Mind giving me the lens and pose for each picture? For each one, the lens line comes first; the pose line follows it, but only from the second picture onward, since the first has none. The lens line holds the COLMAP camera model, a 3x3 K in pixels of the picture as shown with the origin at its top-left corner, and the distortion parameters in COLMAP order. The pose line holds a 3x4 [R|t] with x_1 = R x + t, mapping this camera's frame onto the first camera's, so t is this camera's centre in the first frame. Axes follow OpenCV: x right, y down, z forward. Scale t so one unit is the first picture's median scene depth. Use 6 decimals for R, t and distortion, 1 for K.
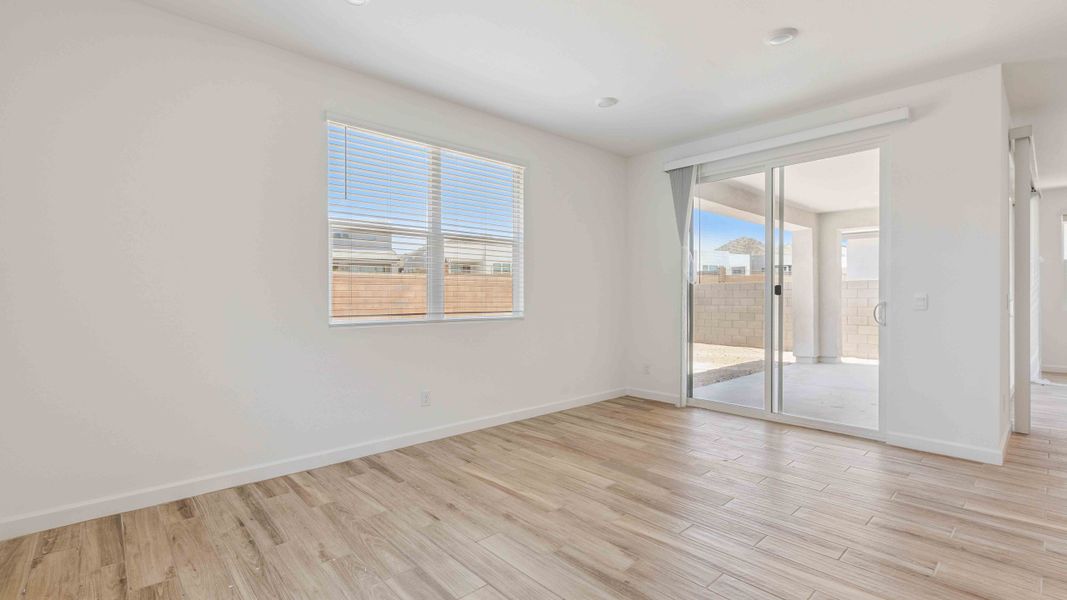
lens RADIAL K [[480.2, 0, 531.4], [0, 480.2, 298.5], [0, 0, 1]] dist [0.001038, -0.000810]
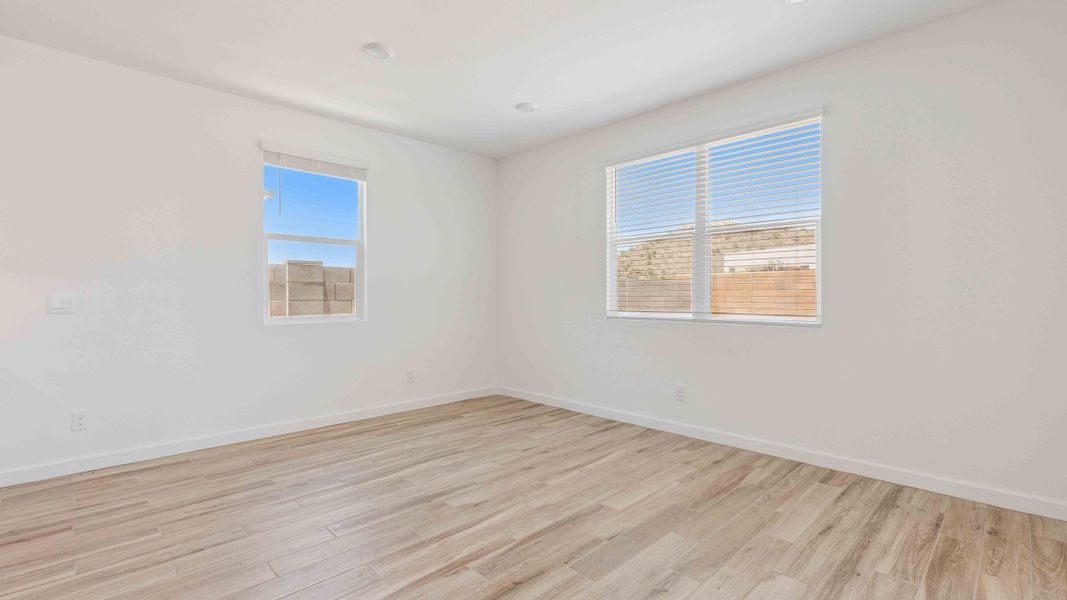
lens RADIAL K [[480.2, 0, 531.1], [0, 480.2, 296.8], [0, 0, 1]] dist [0.001038, -0.000810]
pose [[0.030850, 0.001379, -0.999523, 0.910259], [-0.007115, 0.999974, 0.001160, -0.000746], [0.999499, 0.007076, 0.030859, 0.716054]]
